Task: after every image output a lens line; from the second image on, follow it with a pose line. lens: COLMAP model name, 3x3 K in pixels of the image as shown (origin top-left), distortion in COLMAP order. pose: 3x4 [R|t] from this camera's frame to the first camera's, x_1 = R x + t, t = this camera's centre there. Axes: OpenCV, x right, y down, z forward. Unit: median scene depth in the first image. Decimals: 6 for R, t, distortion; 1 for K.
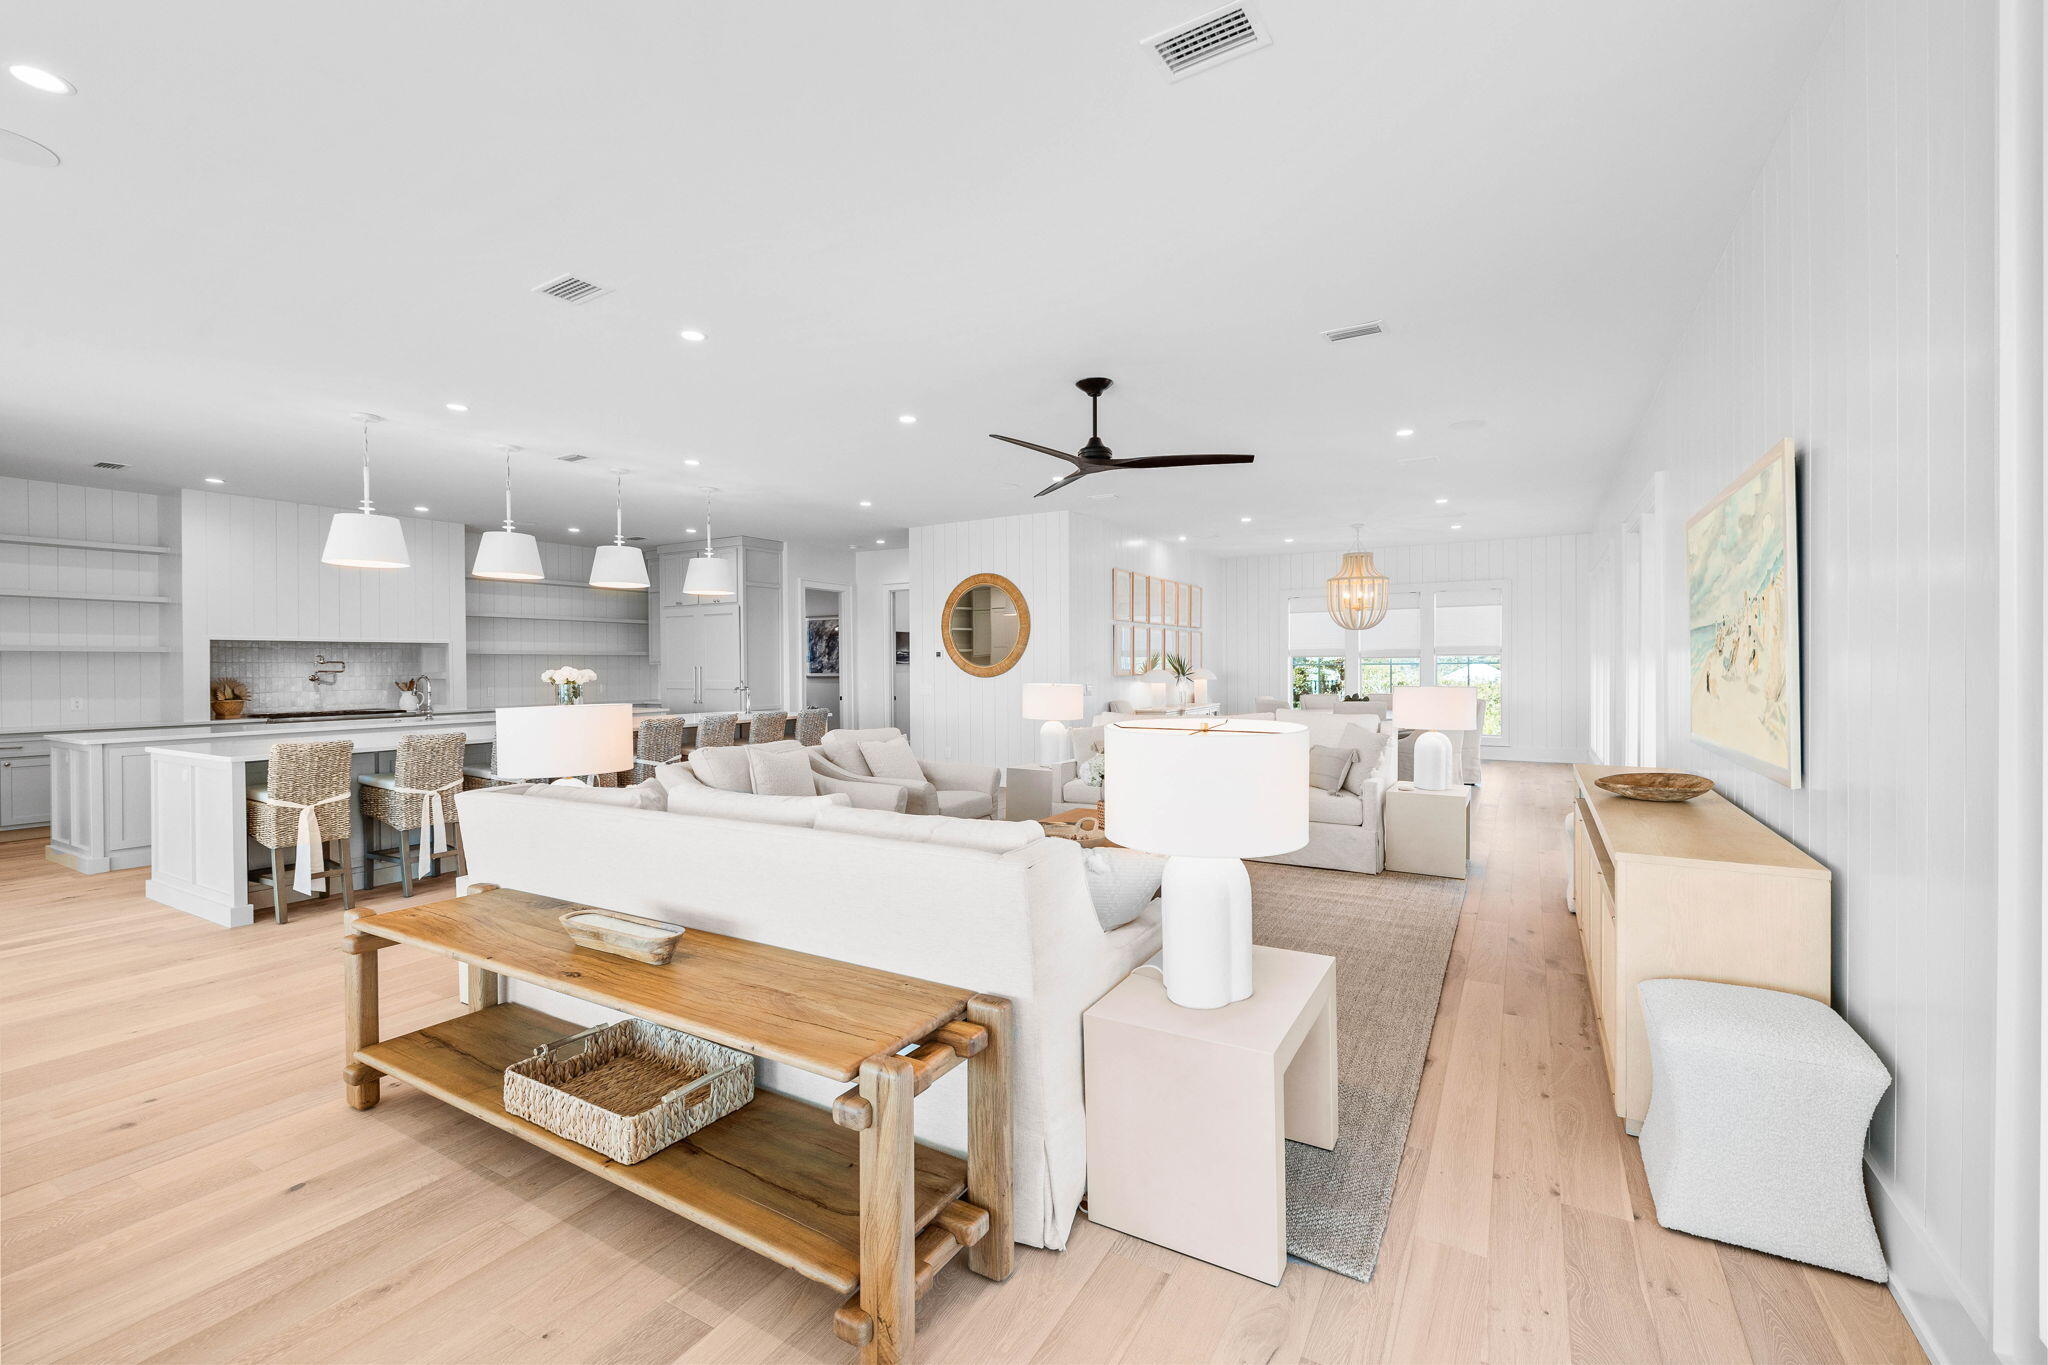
lens RADIAL K [[858.7, 0, 1027.3], [0, 858.7, 668.6], [0, 0, 1]] dist [0.001563, 0.000192]
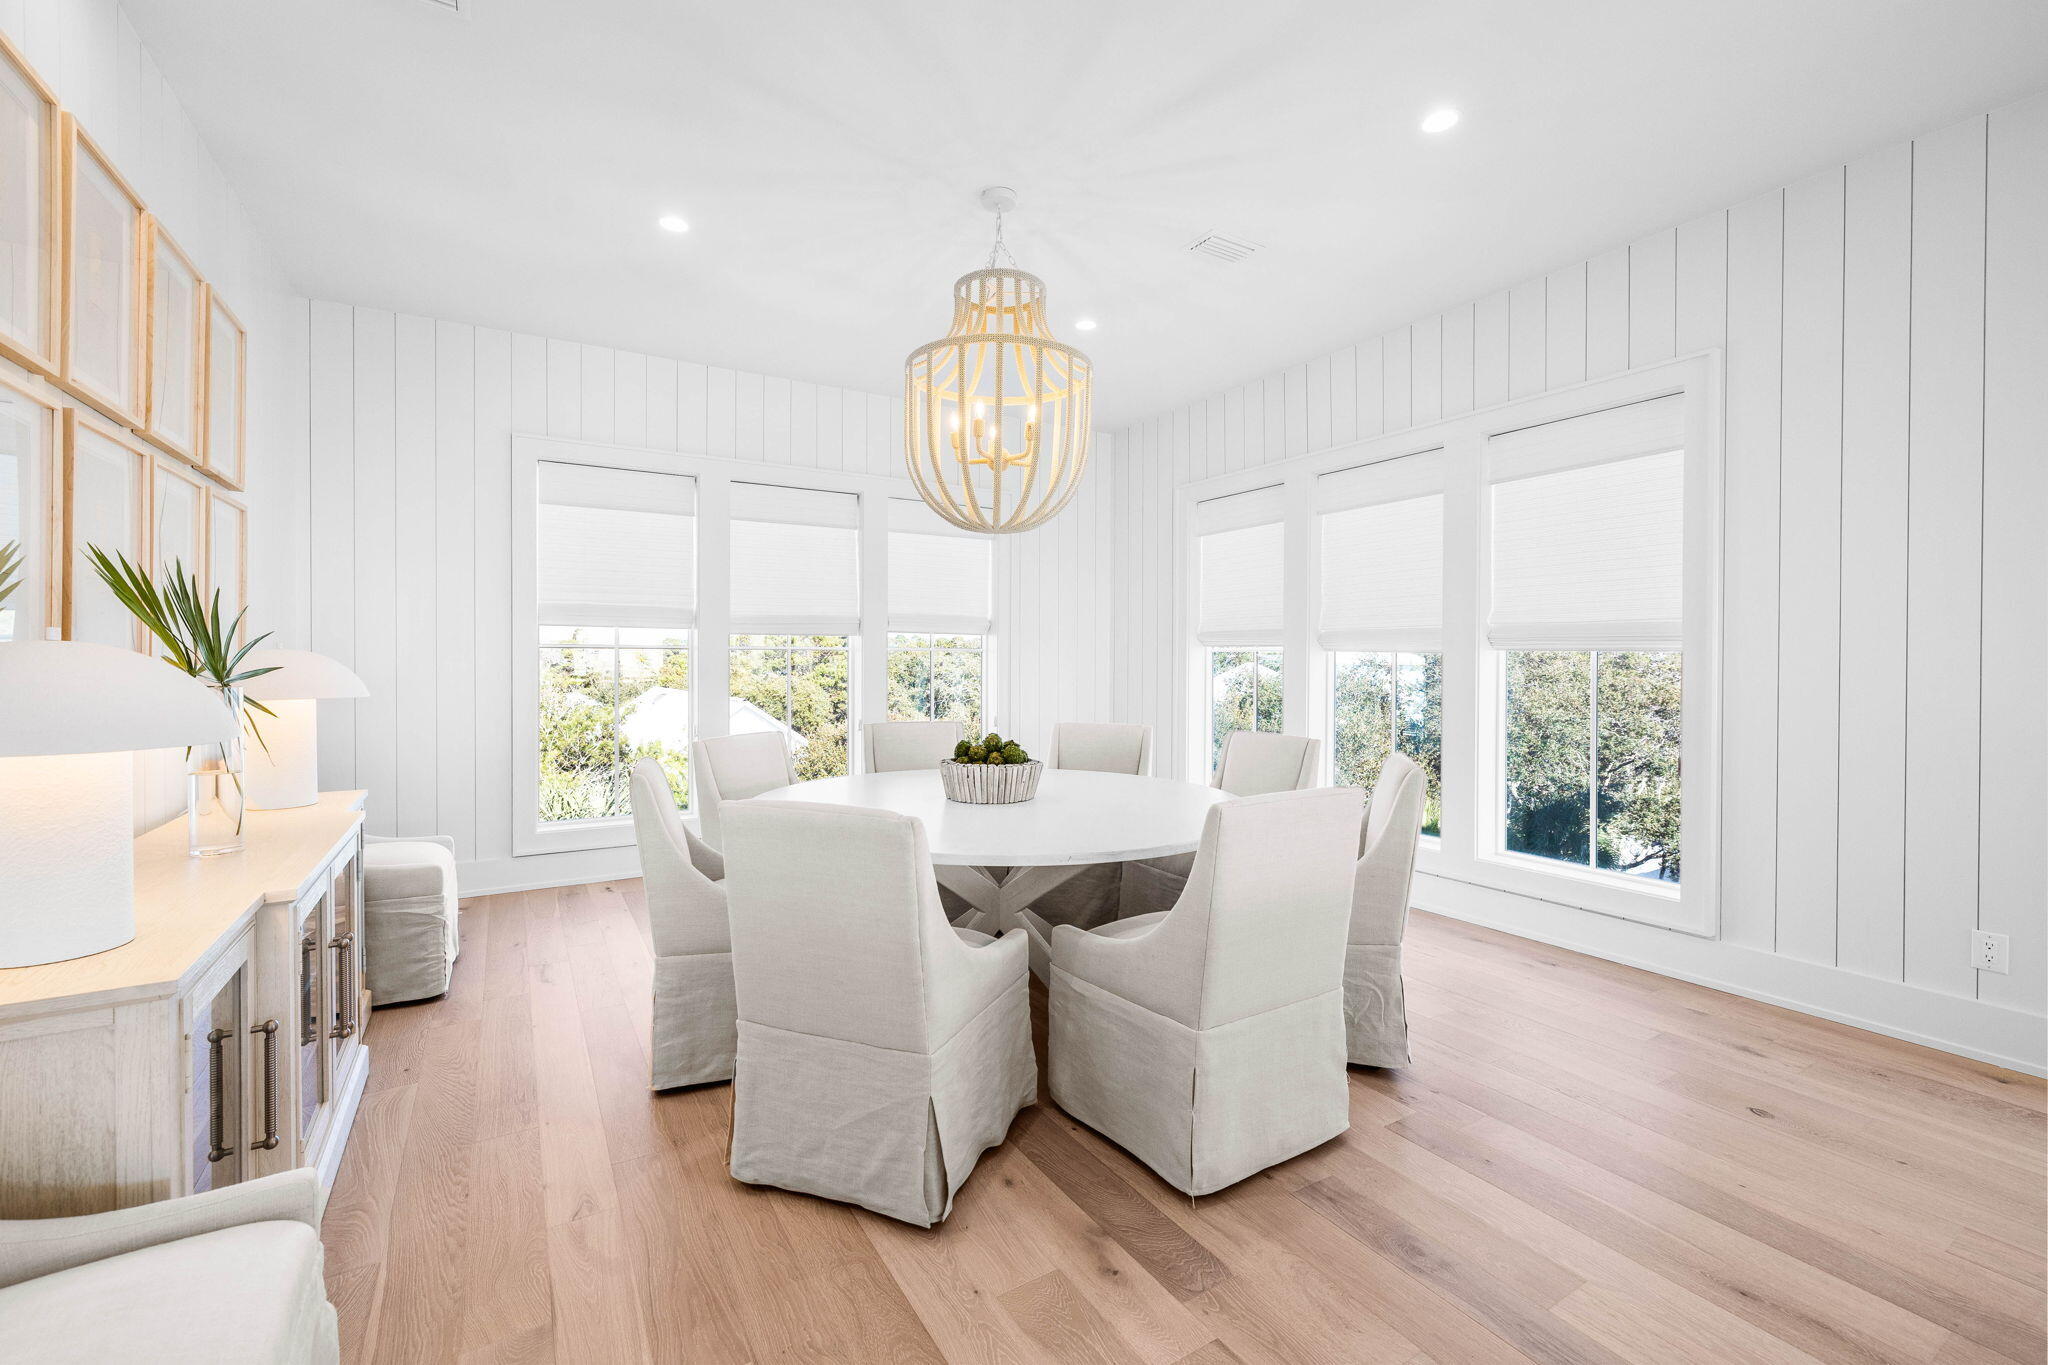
lens RADIAL K [[858.7, 0, 1027.3], [0, 858.7, 668.6], [0, 0, 1]] dist [0.001563, 0.000192]
pose [[0.489357, -0.000126, 0.872083, 0.118168], [-0.004975, 0.999983, 0.002936, 0.003859], [-0.872069, -0.005776, 0.489349, 0.831439]]
